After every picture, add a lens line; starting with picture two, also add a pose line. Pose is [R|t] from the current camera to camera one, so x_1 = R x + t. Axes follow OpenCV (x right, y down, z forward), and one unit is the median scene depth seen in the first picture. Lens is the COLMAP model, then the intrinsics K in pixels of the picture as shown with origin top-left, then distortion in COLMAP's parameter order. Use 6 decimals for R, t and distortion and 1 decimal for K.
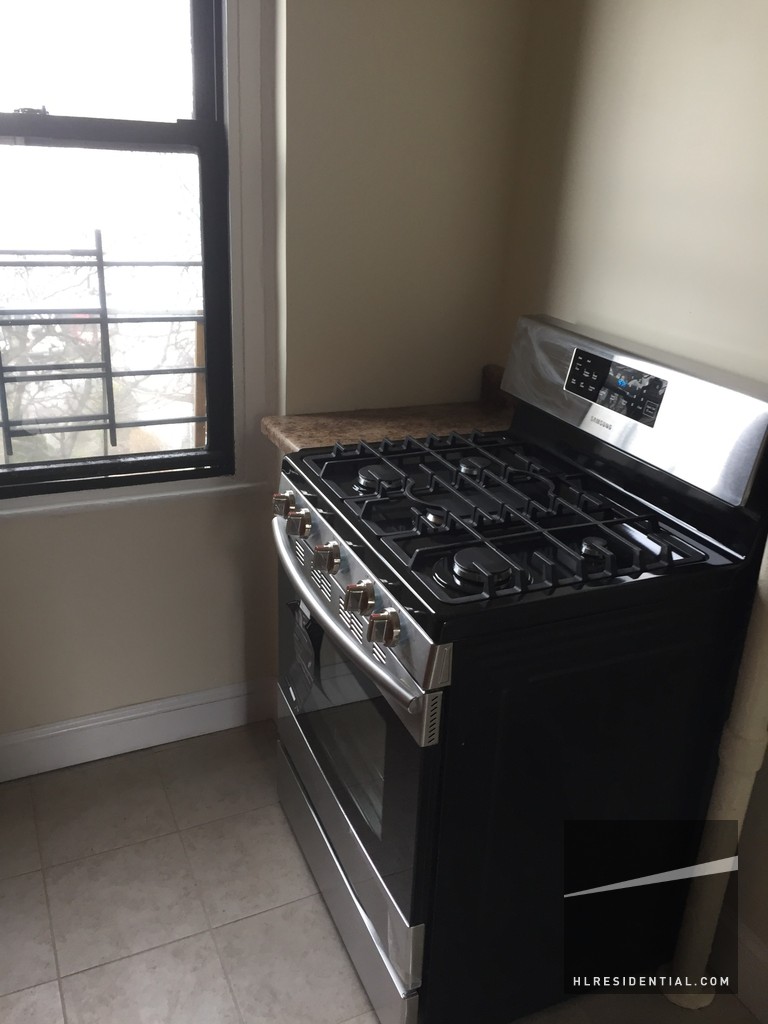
lens RADIAL K [[890.2, 0, 382.0], [0, 890.2, 511.6], [0, 0, 1]] dist [0.084304, -0.080253]
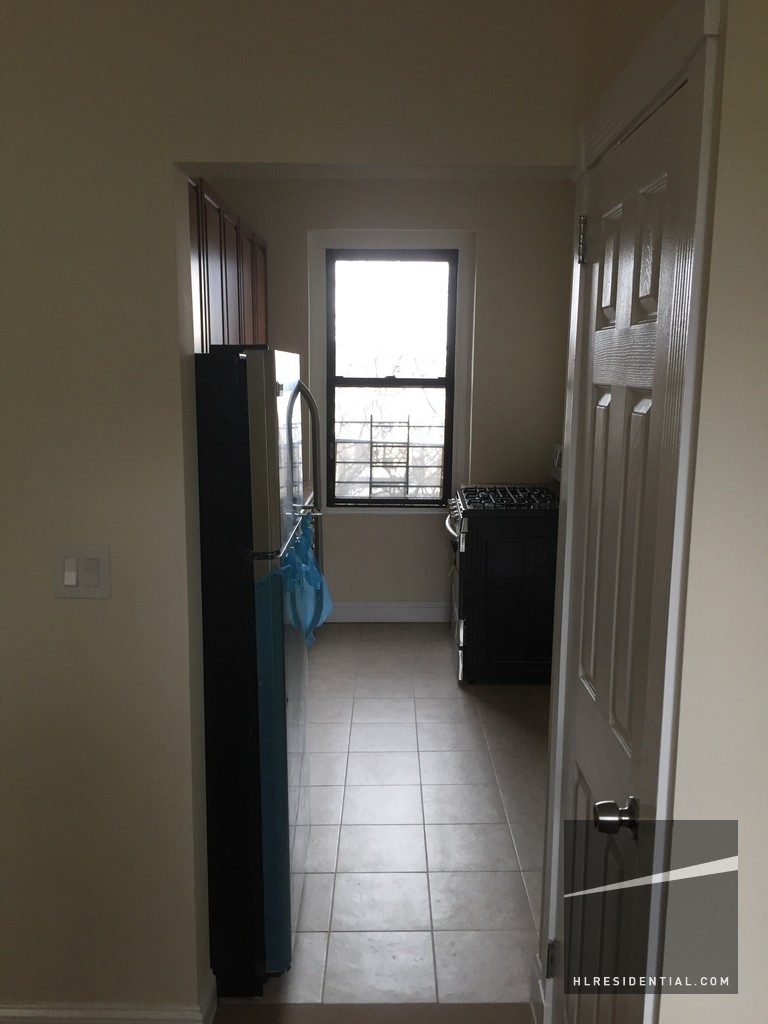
lens RADIAL K [[890.2, 0, 386.7], [0, 890.2, 513.6], [0, 0, 1]] dist [0.084304, -0.080253]
pose [[0.900320, 0.031331, -0.434099, 0.810882], [-0.138925, 0.965916, -0.218416, 0.583375], [0.412460, 0.256952, 0.873986, -1.333868]]
